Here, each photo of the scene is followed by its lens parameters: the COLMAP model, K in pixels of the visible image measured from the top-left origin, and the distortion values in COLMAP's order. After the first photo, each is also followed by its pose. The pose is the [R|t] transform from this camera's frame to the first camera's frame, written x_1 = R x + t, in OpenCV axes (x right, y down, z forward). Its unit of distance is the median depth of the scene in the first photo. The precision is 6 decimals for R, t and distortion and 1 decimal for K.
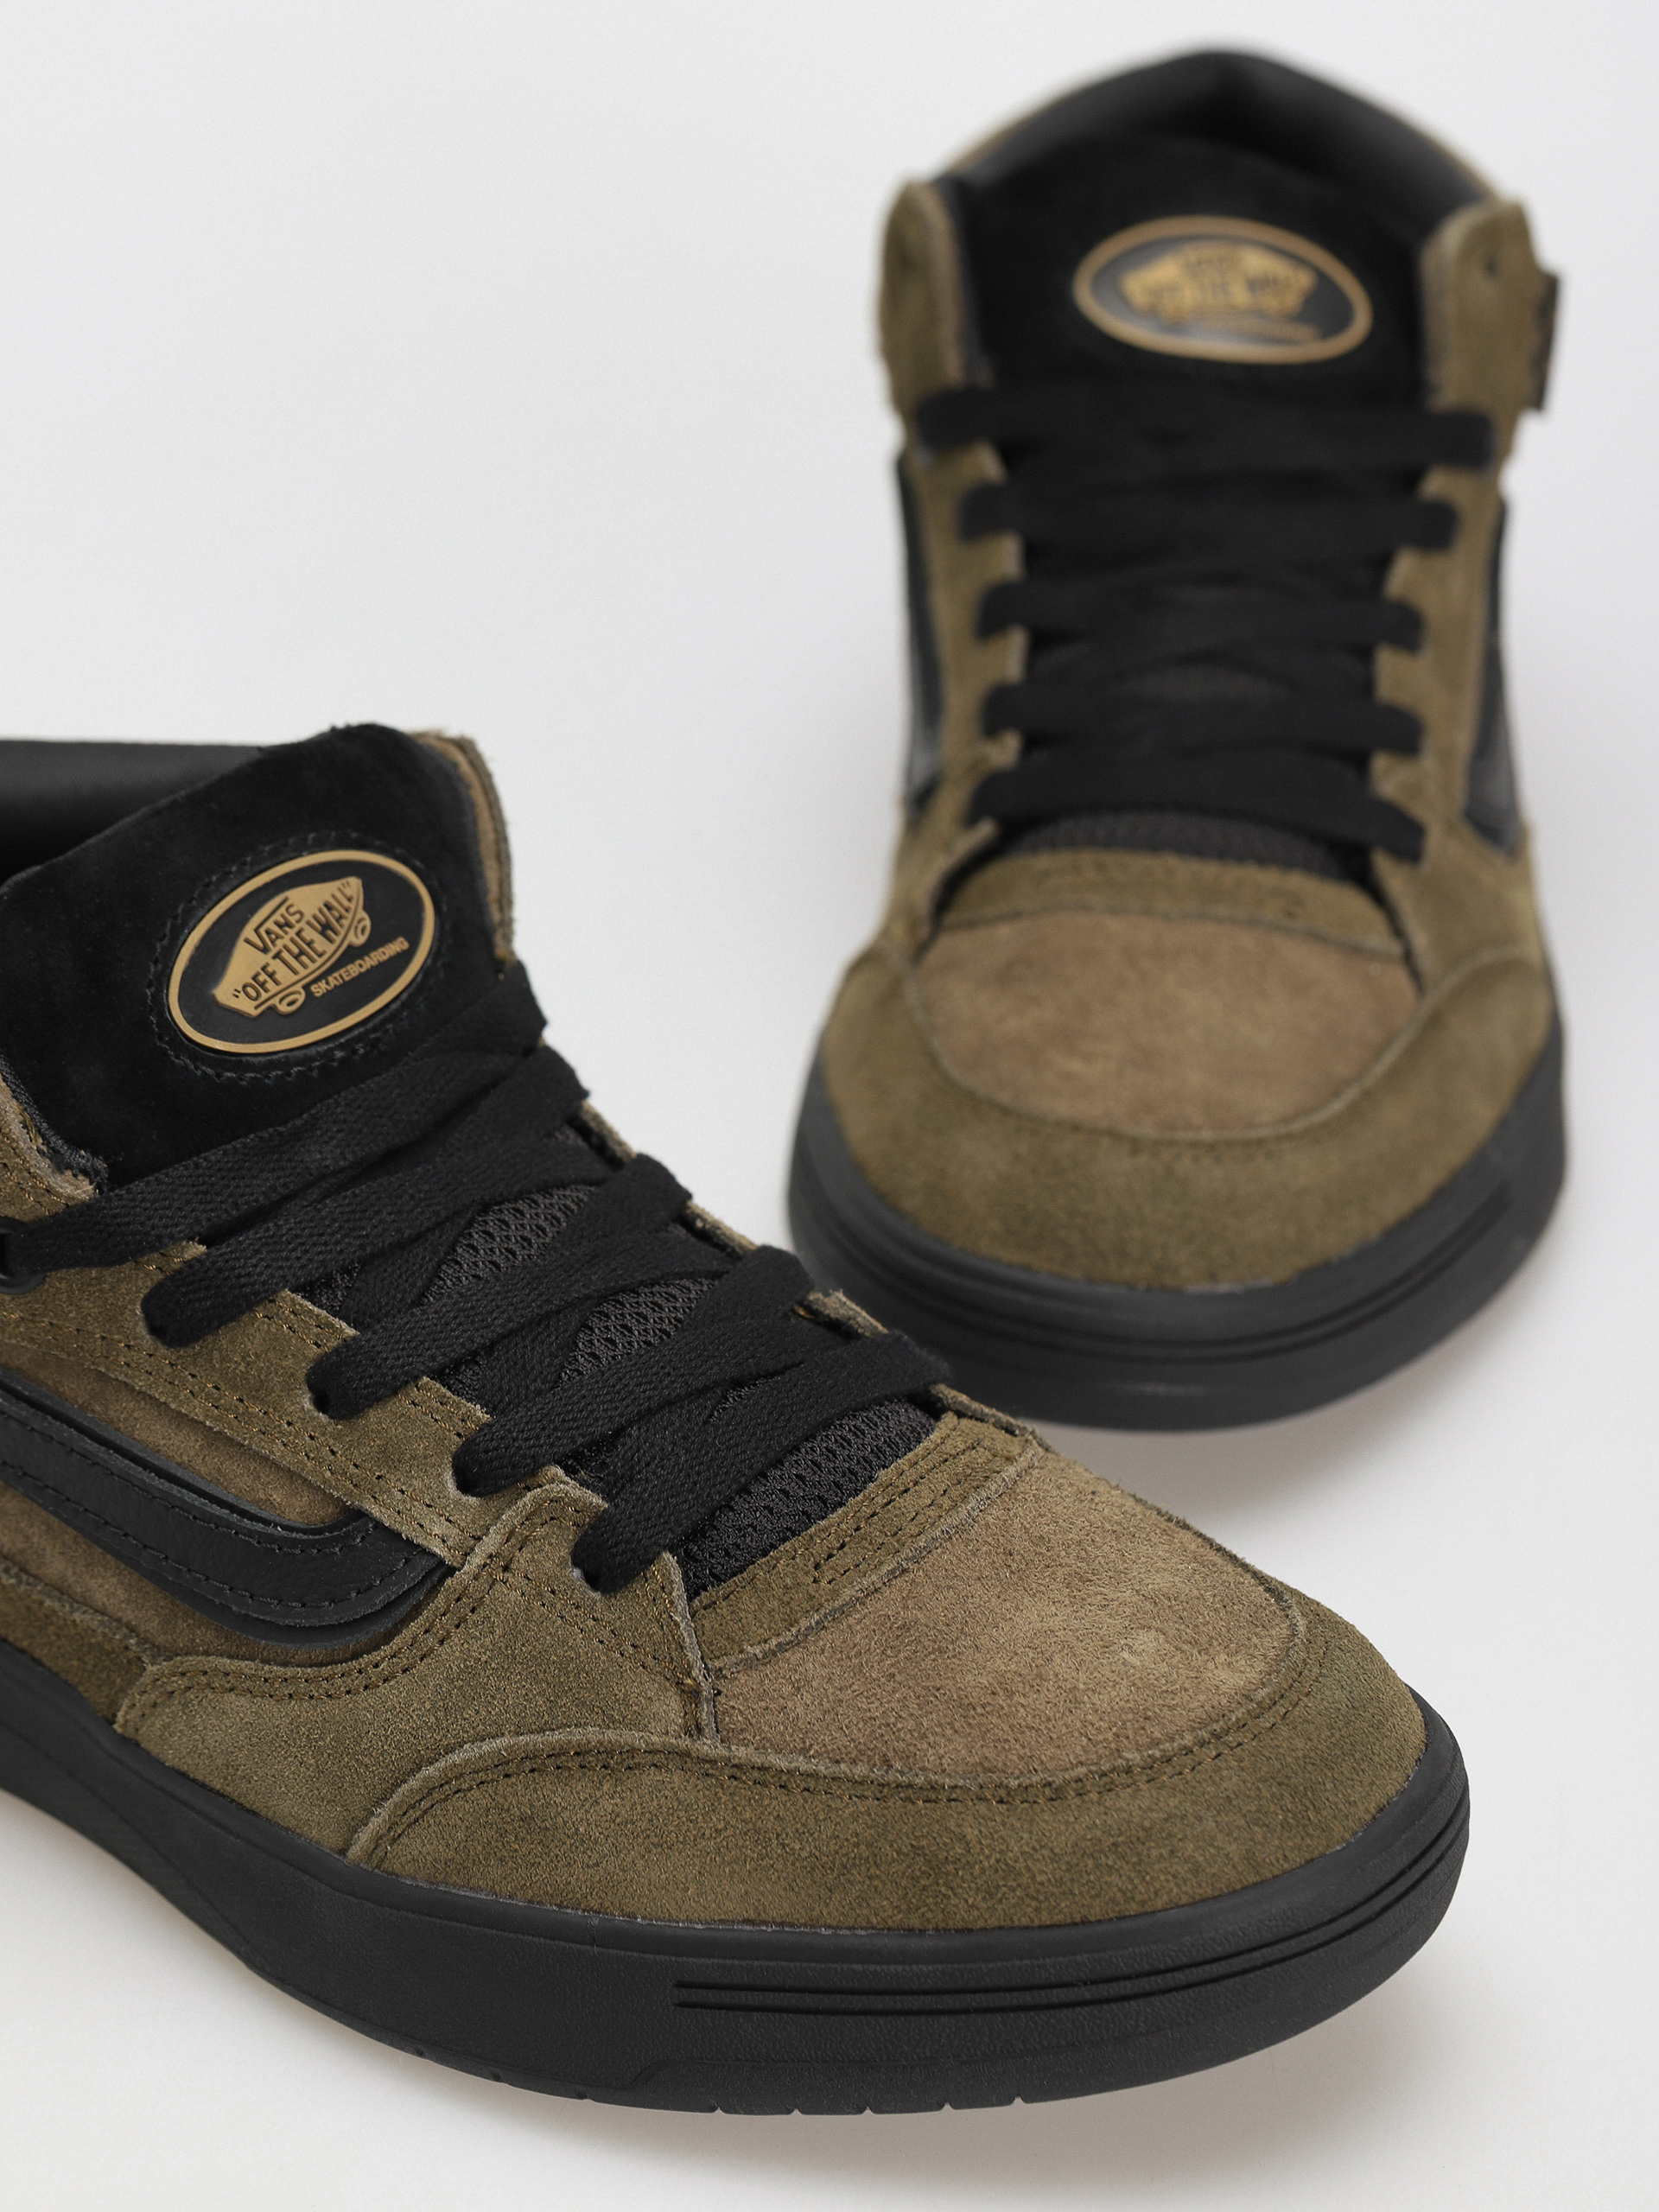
lens RADIAL K [[9195.8, 0, 830.6], [0, 9195.8, 1107.0], [0, 0, 1]] dist [-0.107738, 0.000000]
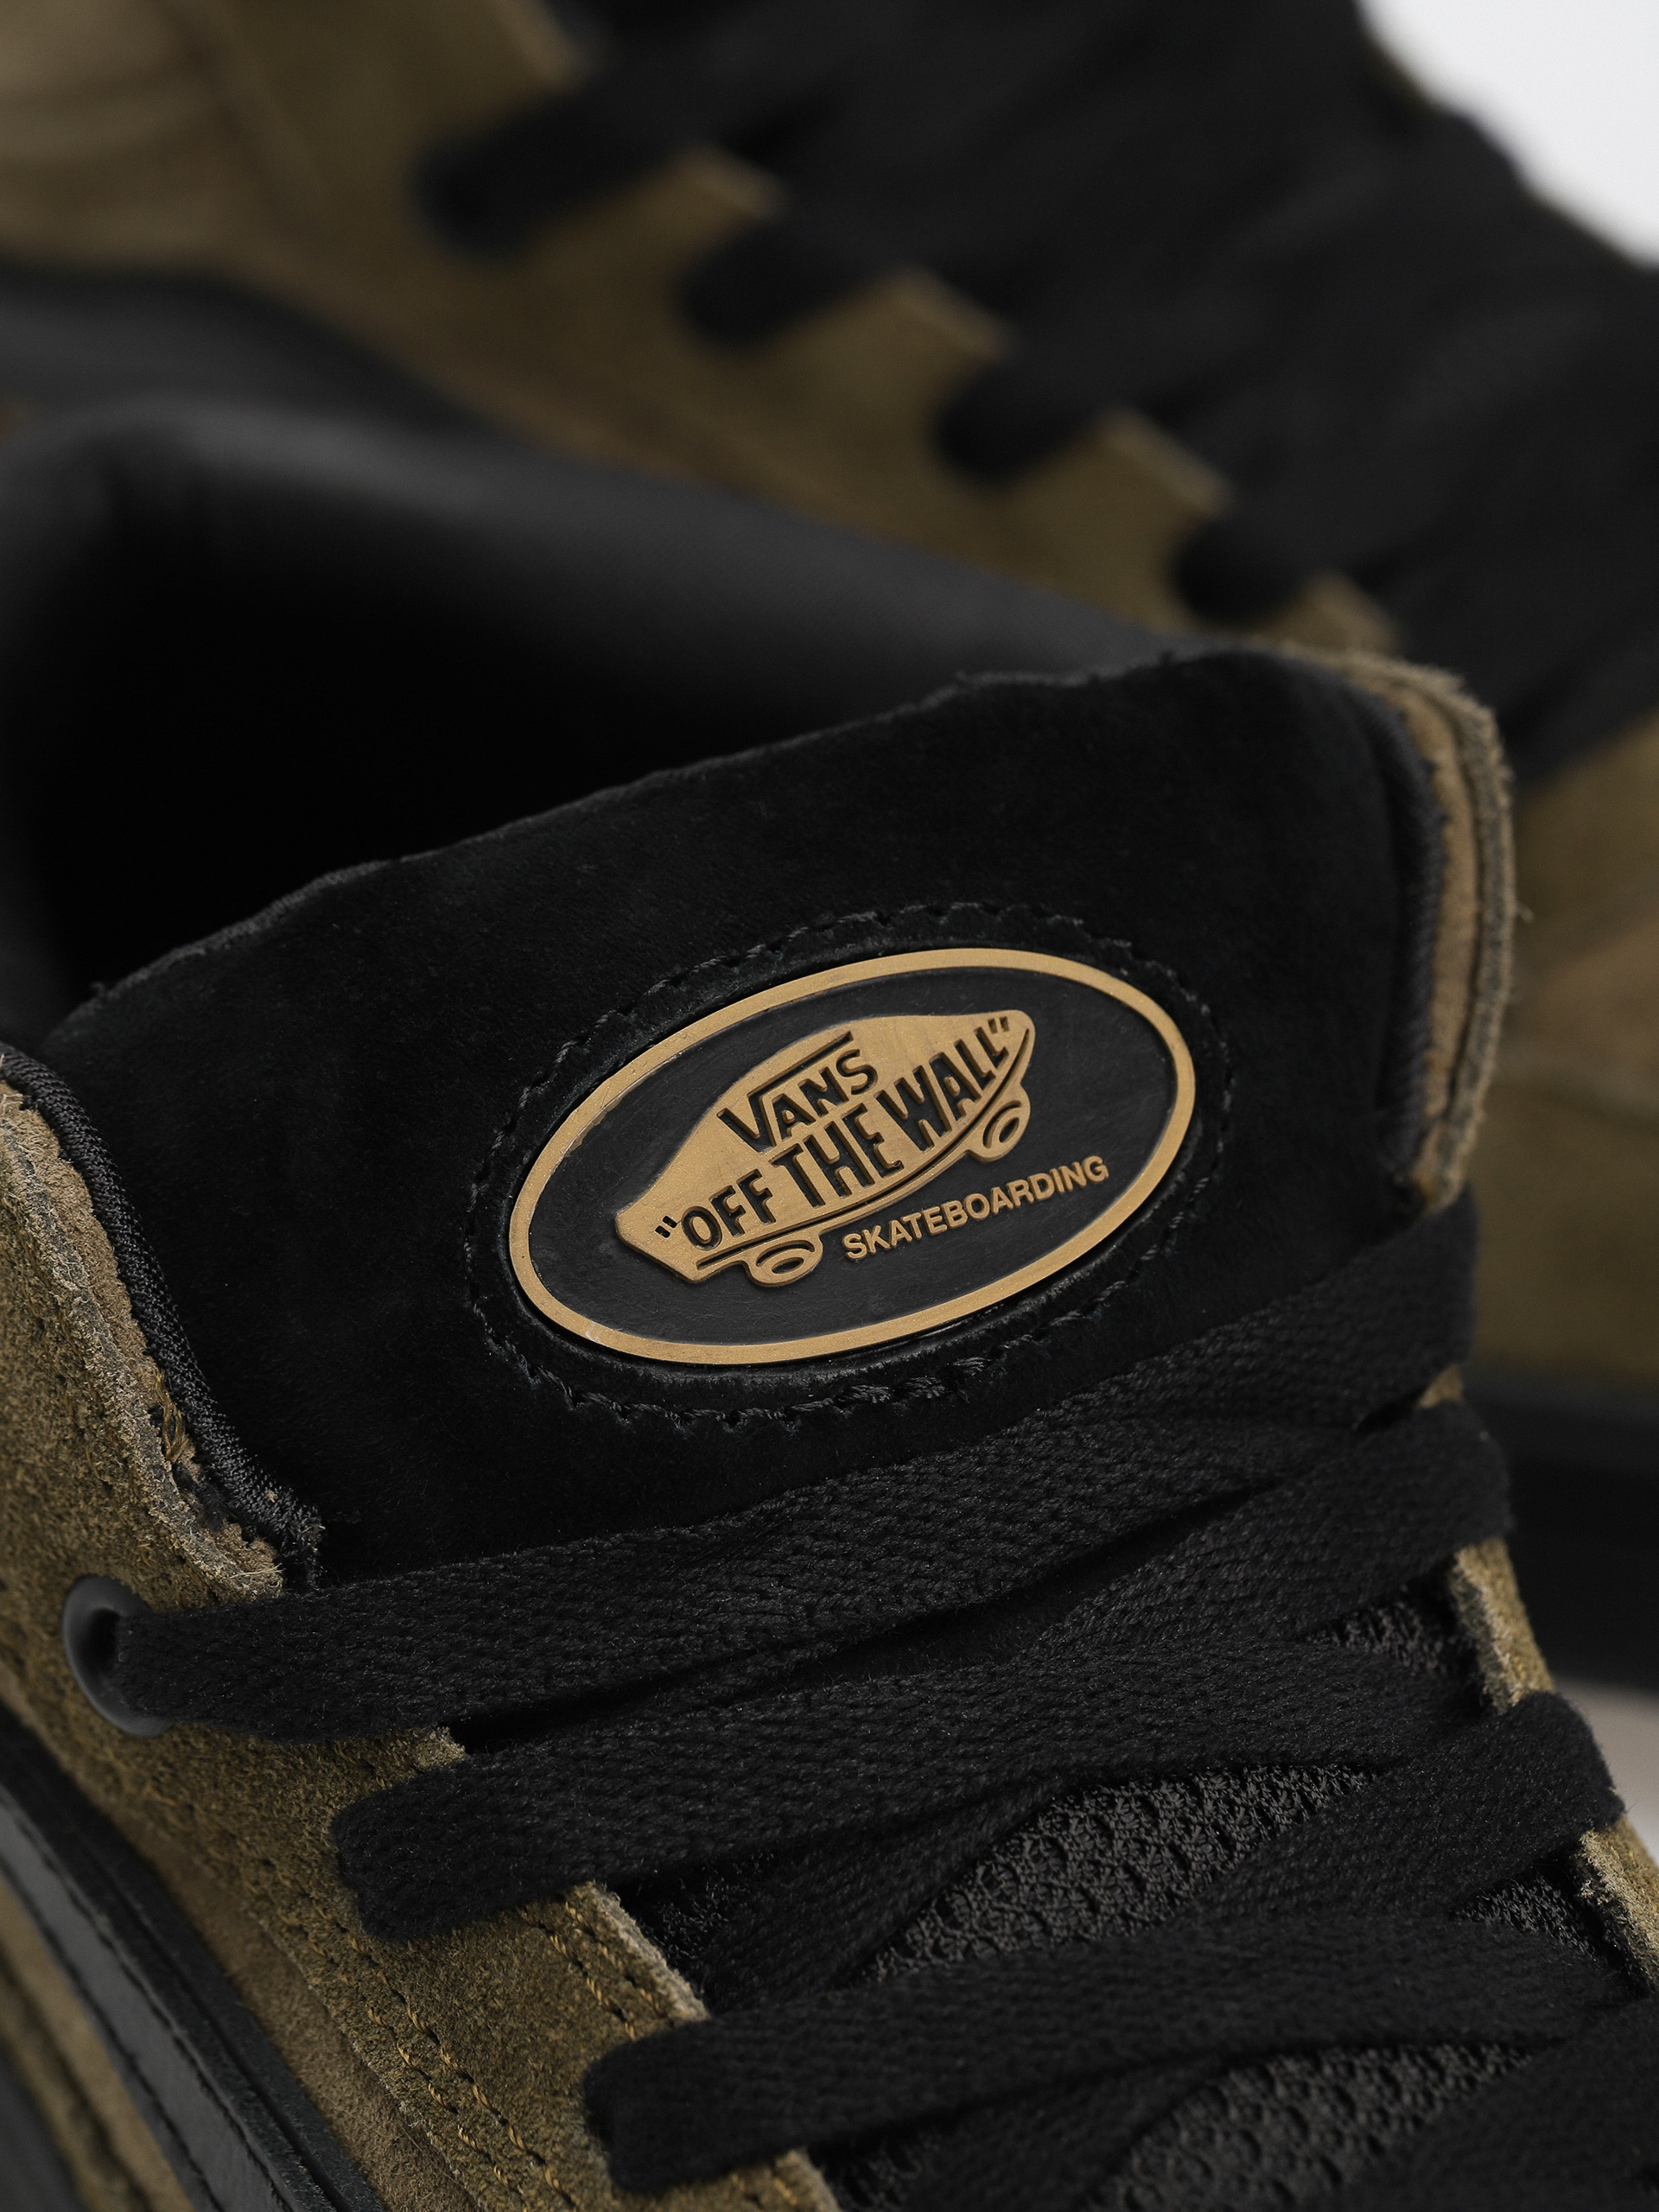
lens RADIAL K [[9195.8, 0, 829.5], [0, 9195.8, 1106.7], [0, 0, 1]] dist [-0.107738, 0.000000]
pose [[0.909962, 0.219509, -0.351831, 0.107808], [-0.173326, 0.972076, 0.158200, -0.094600], [0.376733, -0.082974, 0.922598, 0.569683]]
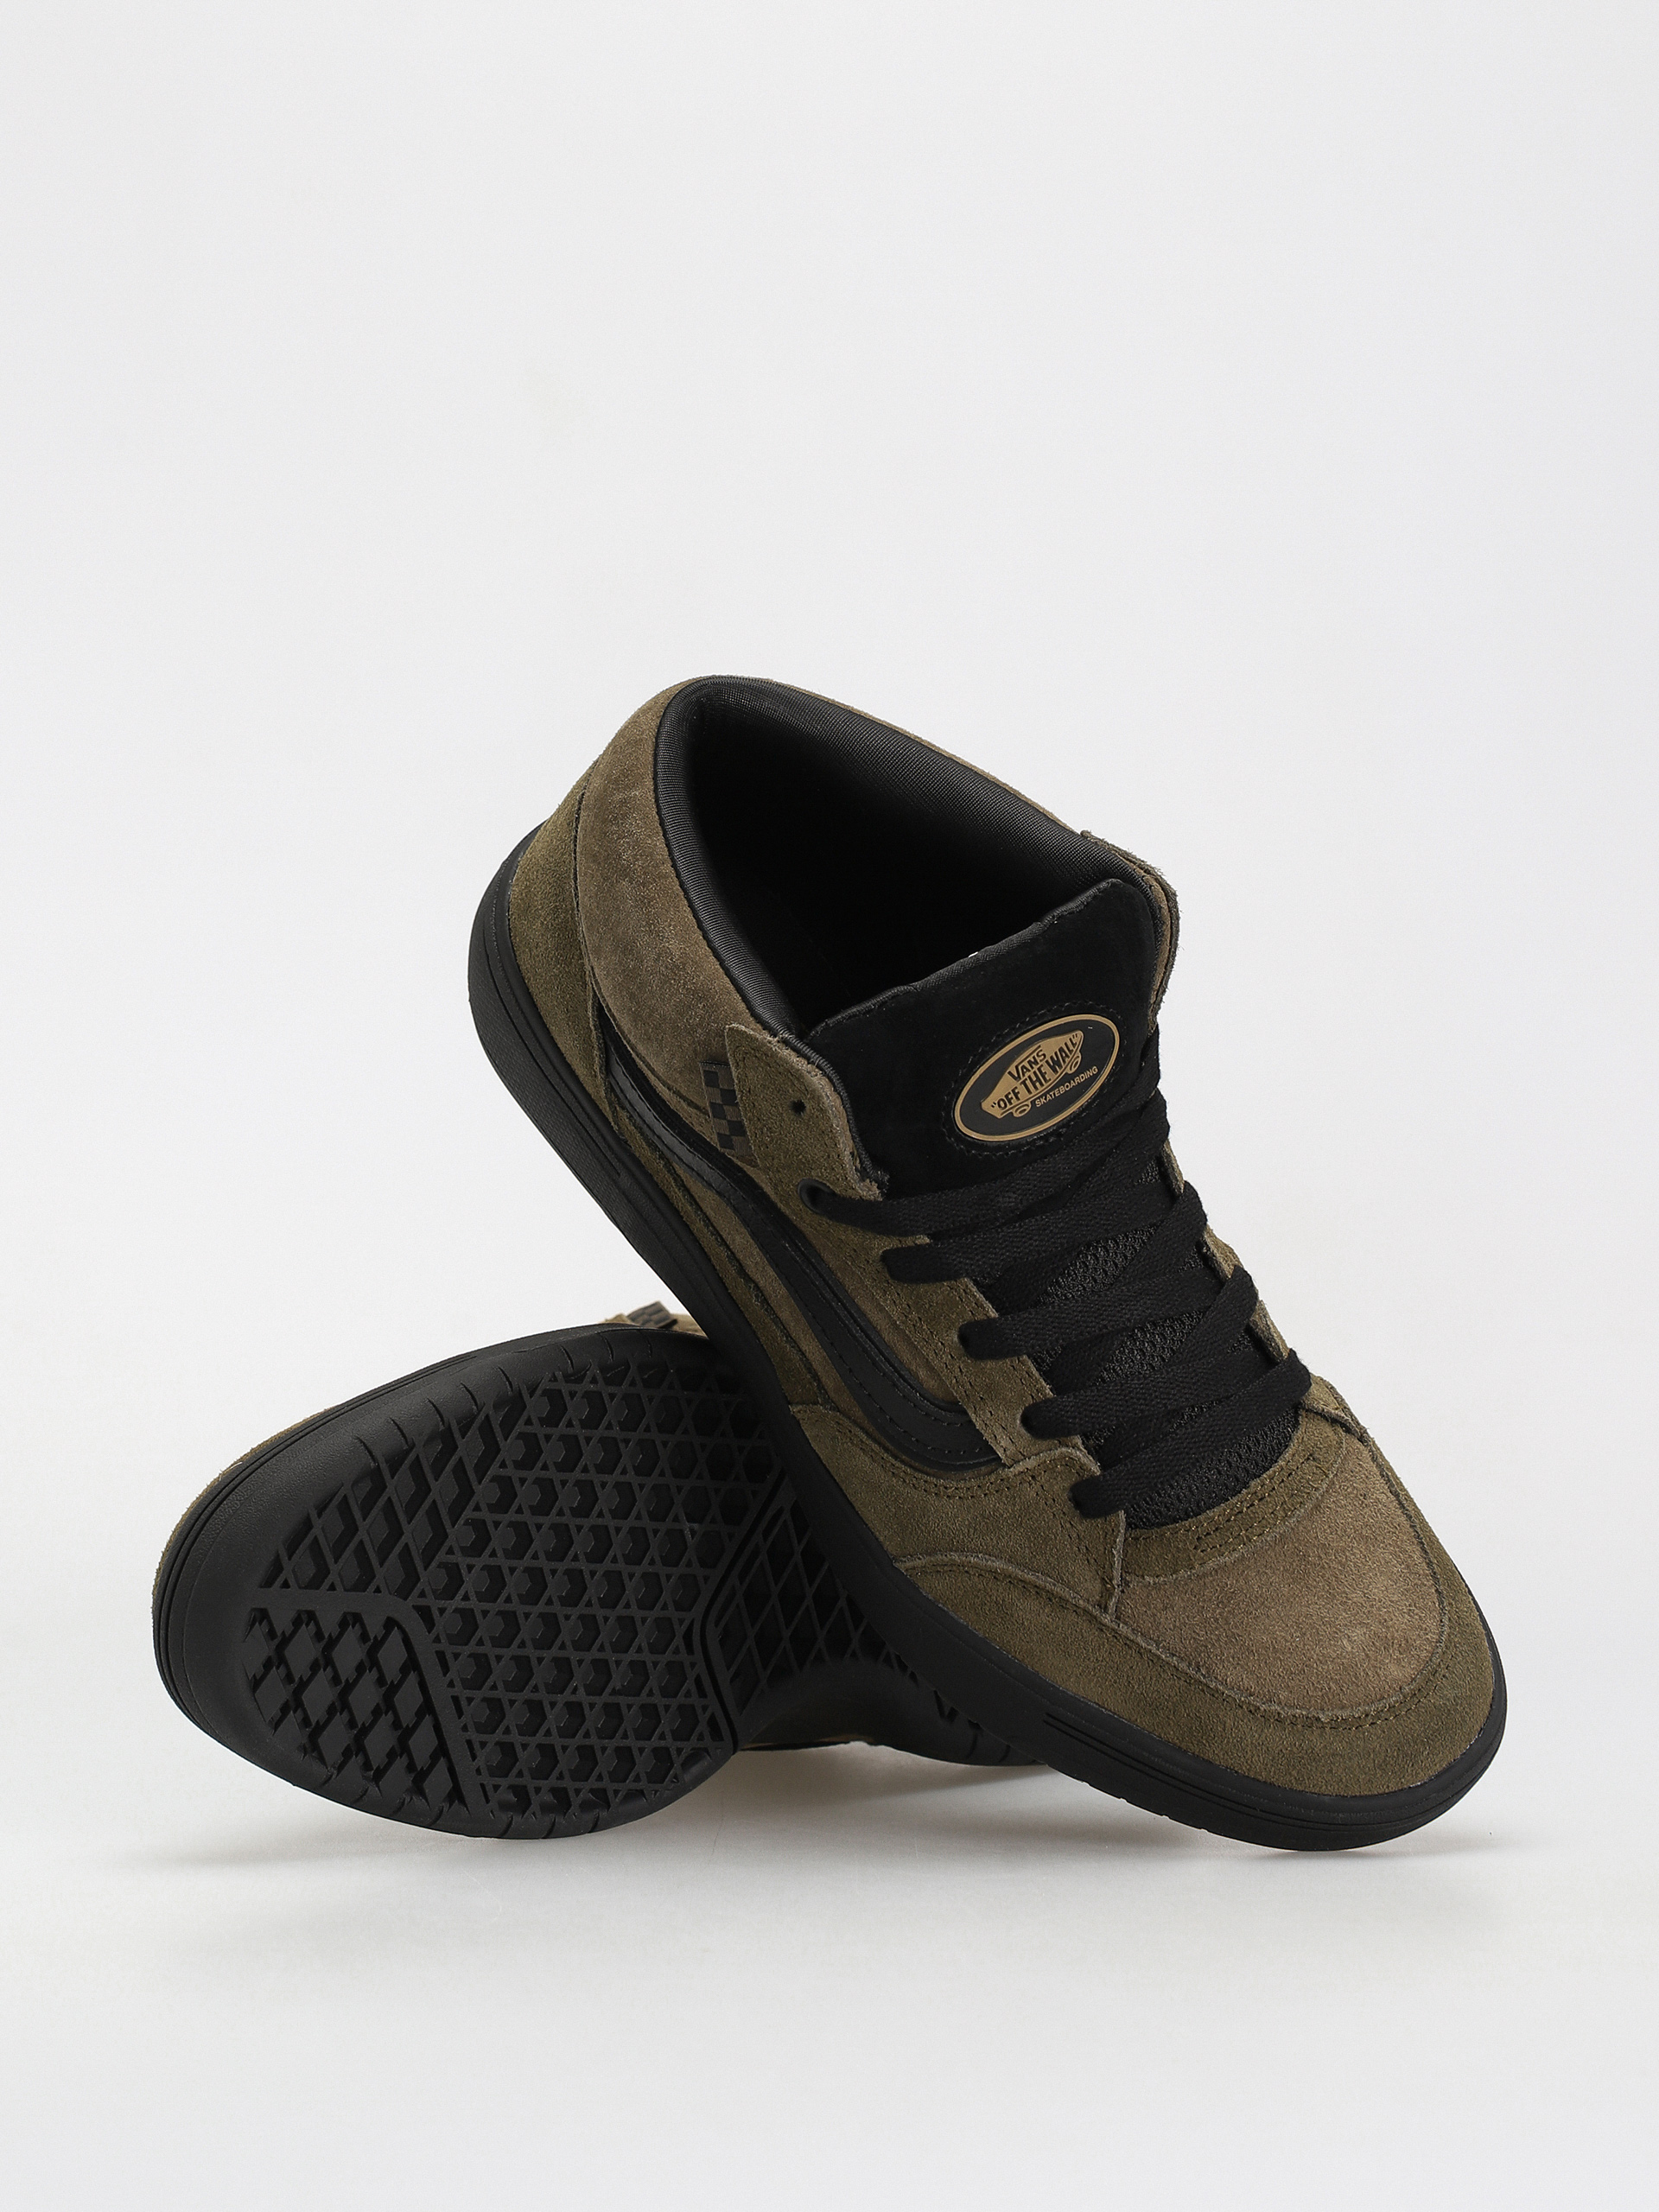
lens RADIAL K [[9195.8, 0, 829.0], [0, 9195.8, 1104.8], [0, 0, 1]] dist [-0.107738, 0.000000]
pose [[0.946632, 0.305051, 0.104079, -0.272637], [-0.315677, 0.812253, 0.490504, -0.844997], [0.065090, -0.497182, 0.865202, -0.485643]]
